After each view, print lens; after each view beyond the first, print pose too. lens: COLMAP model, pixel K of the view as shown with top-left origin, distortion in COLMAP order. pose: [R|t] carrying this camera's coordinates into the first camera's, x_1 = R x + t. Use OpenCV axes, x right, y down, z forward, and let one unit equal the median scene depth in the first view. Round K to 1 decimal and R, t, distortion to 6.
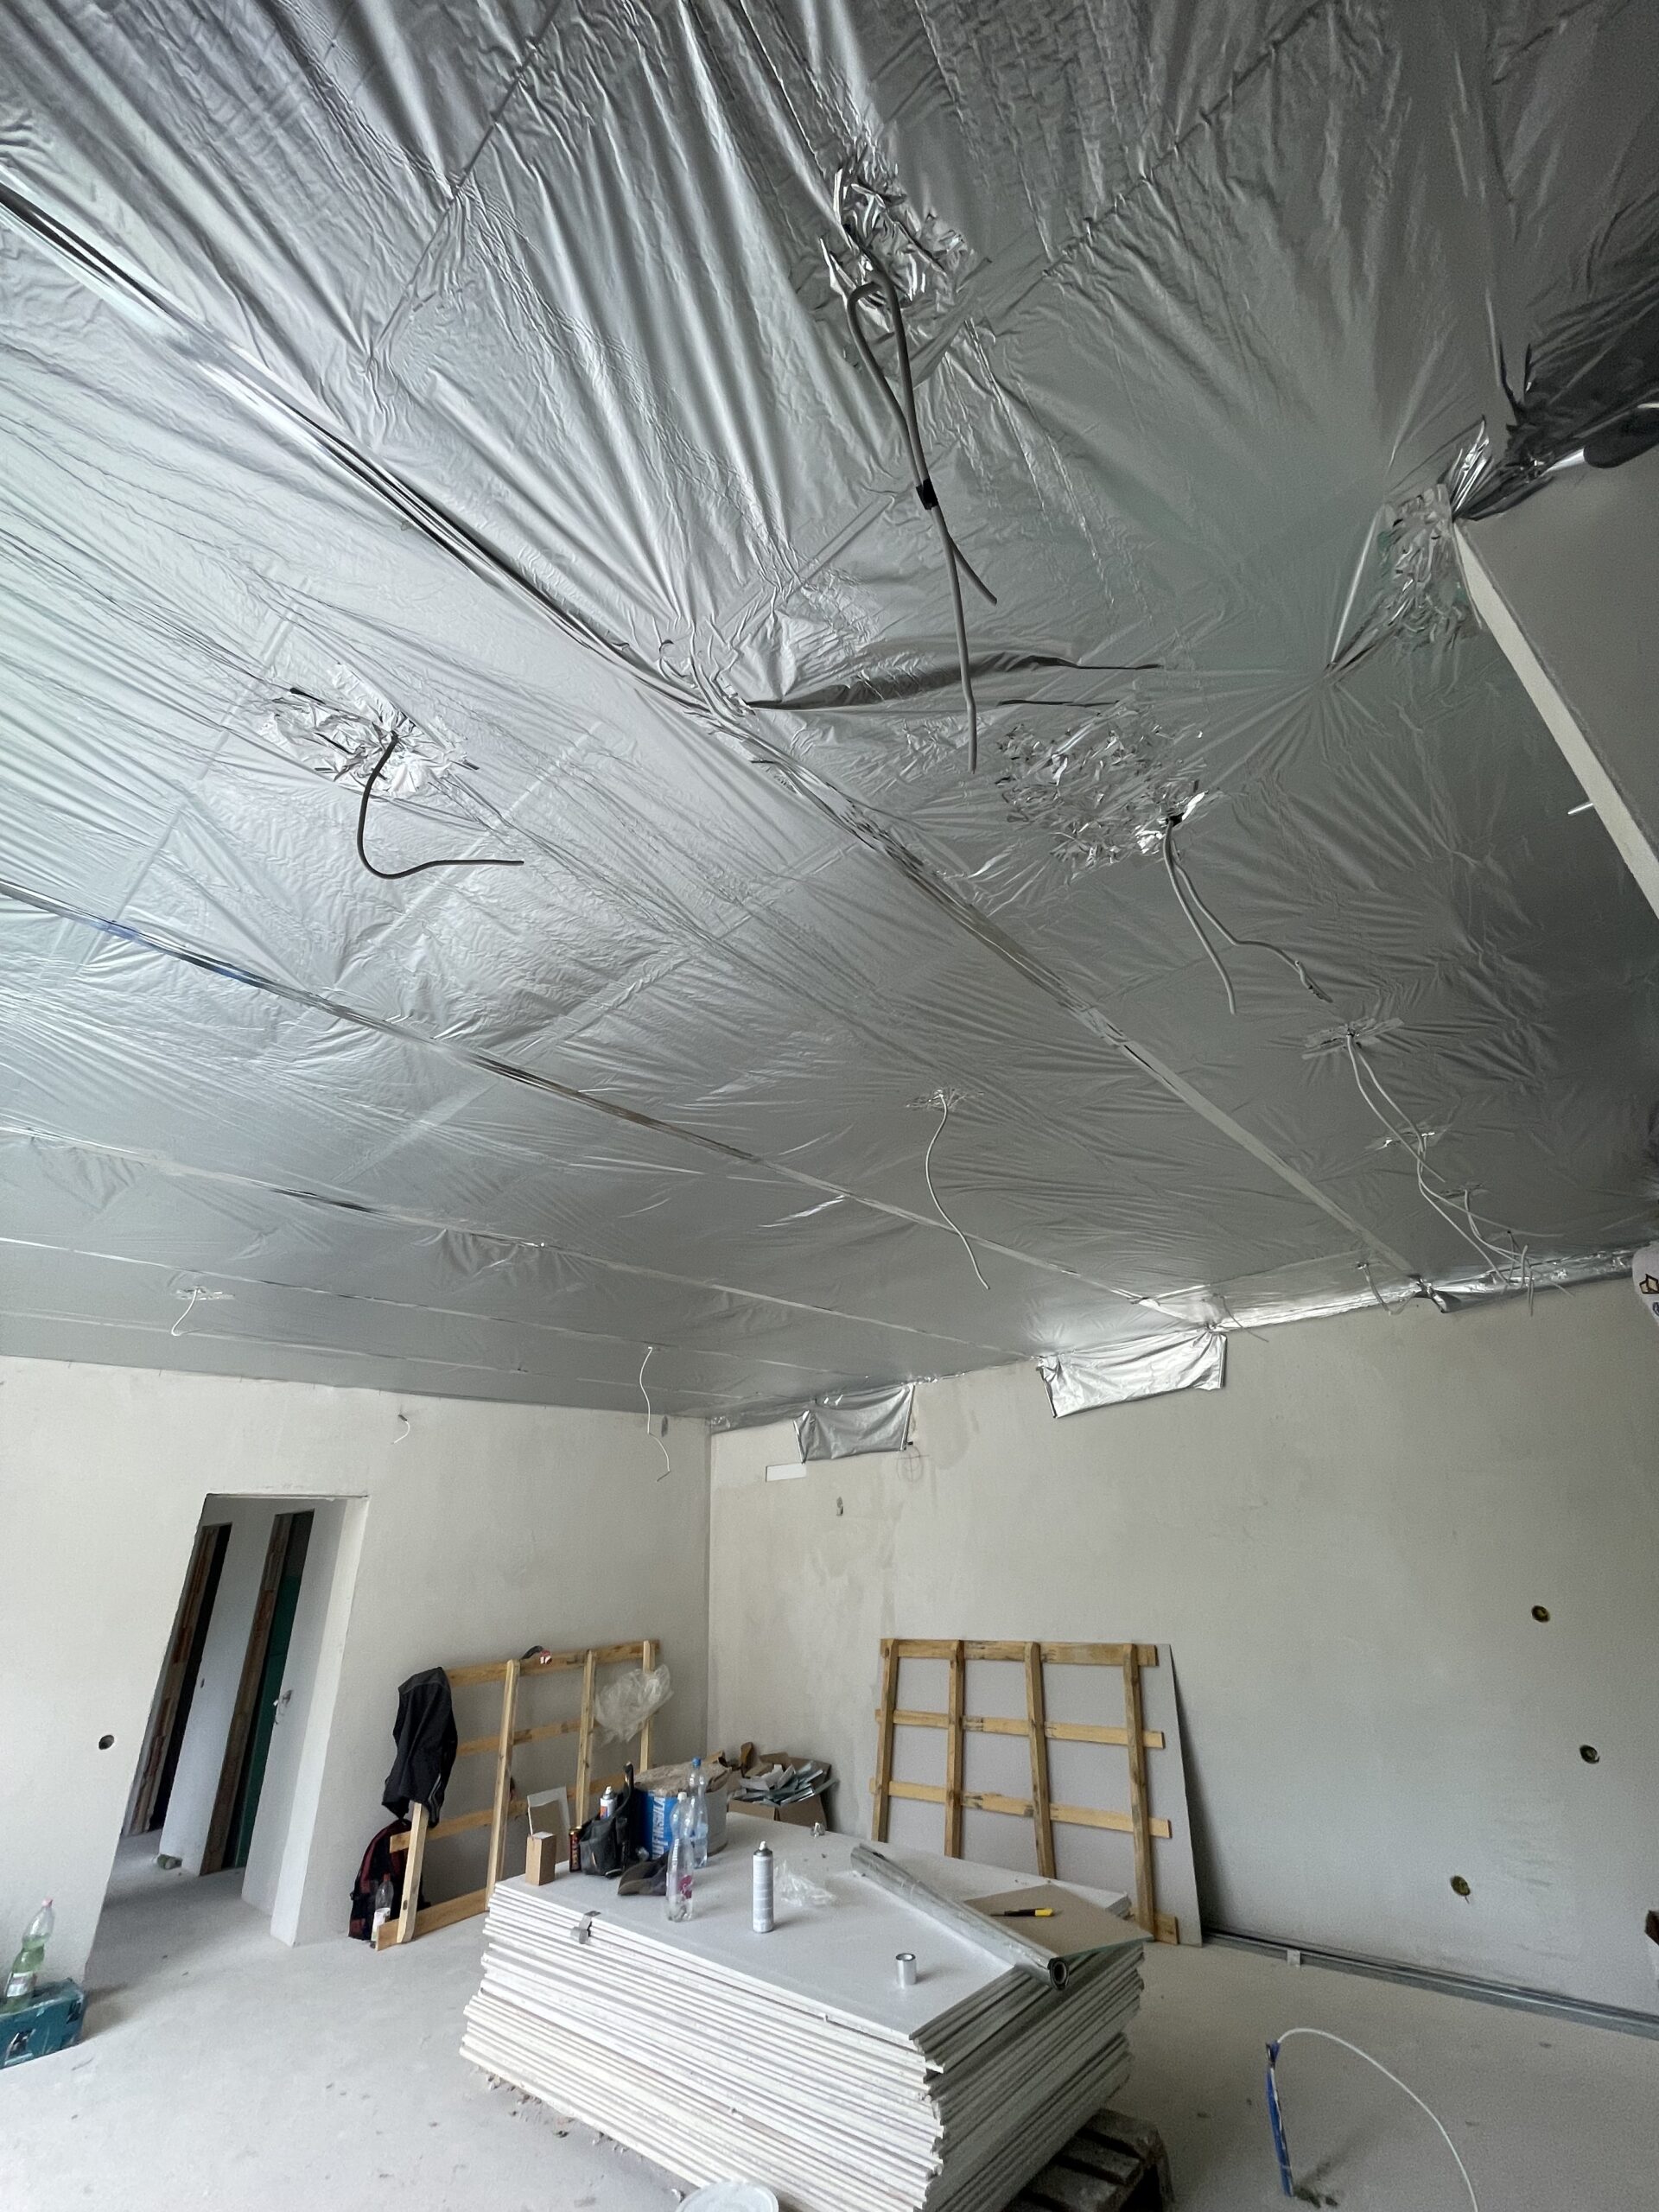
lens RADIAL K [[890.4, 0, 833.7], [0, 890.4, 1107.3], [0, 0, 1]] dist [-0.002828, 0.000141]
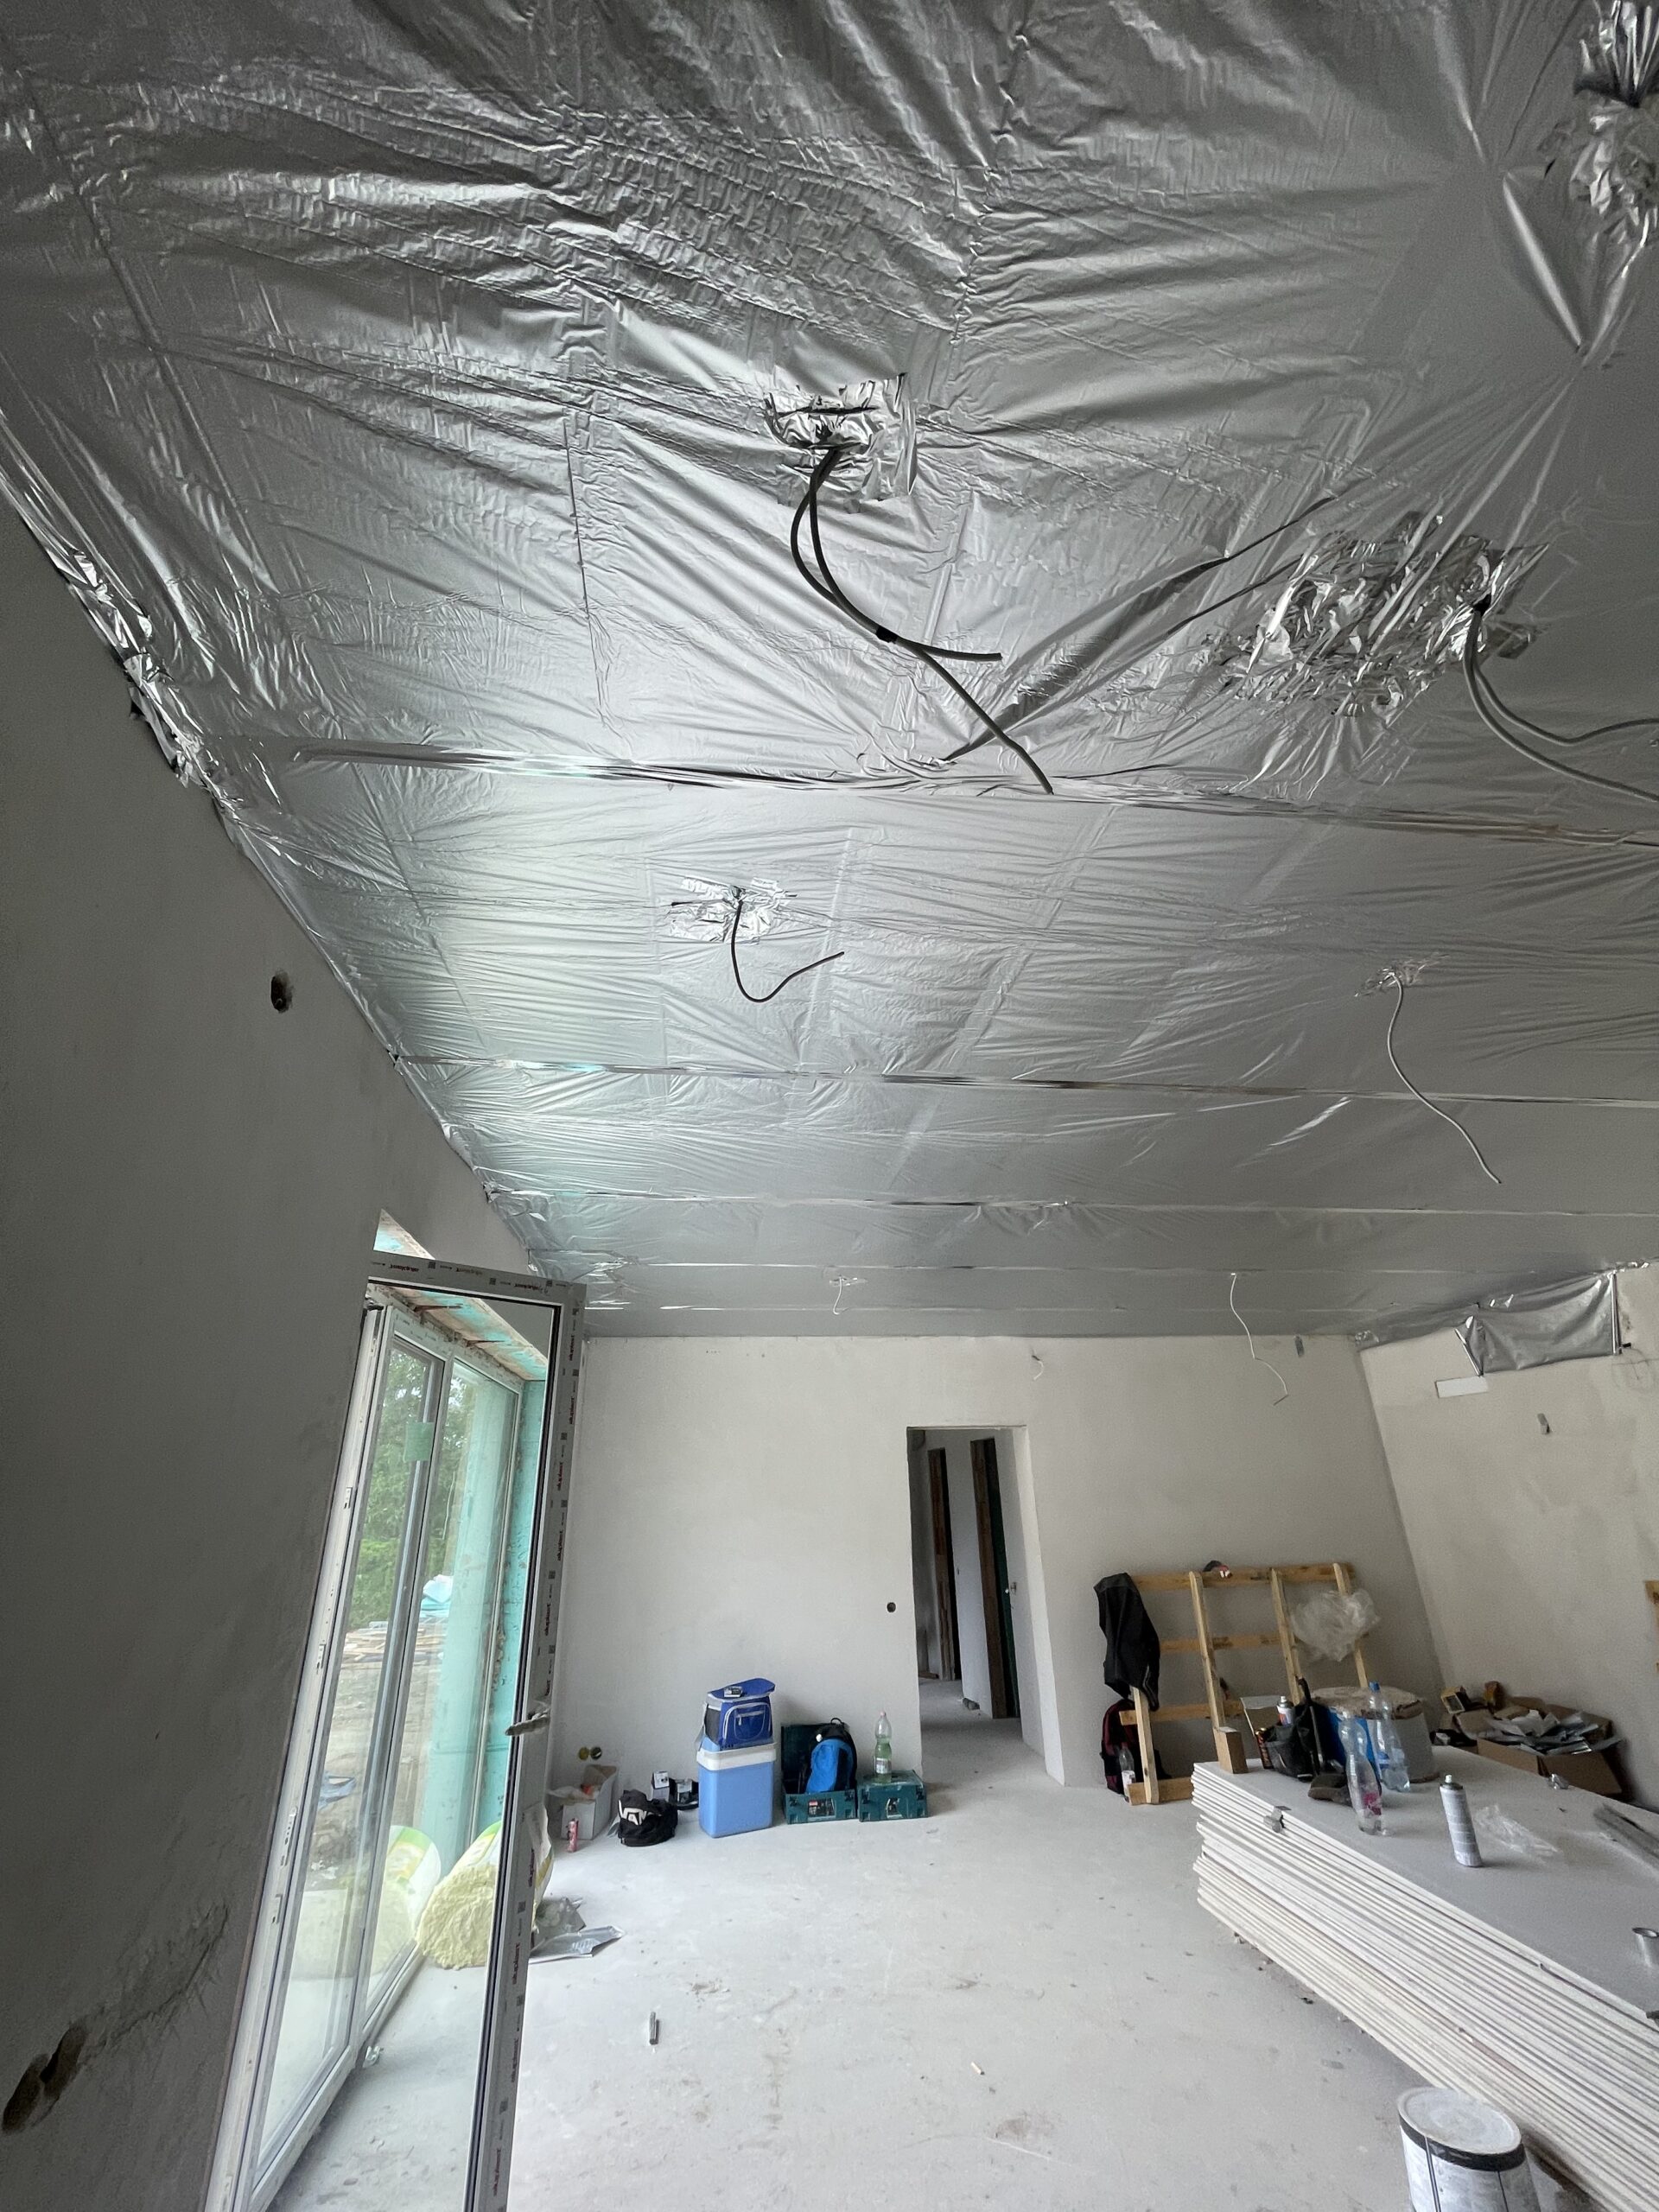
lens RADIAL K [[890.4, 0, 833.7], [0, 890.4, 1107.3], [0, 0, 1]] dist [-0.002828, 0.000141]
pose [[0.763850, -0.235985, -0.600703, 0.131539], [0.280780, 0.959565, -0.019925, -0.015810], [0.581116, -0.153446, 0.799224, -0.020855]]
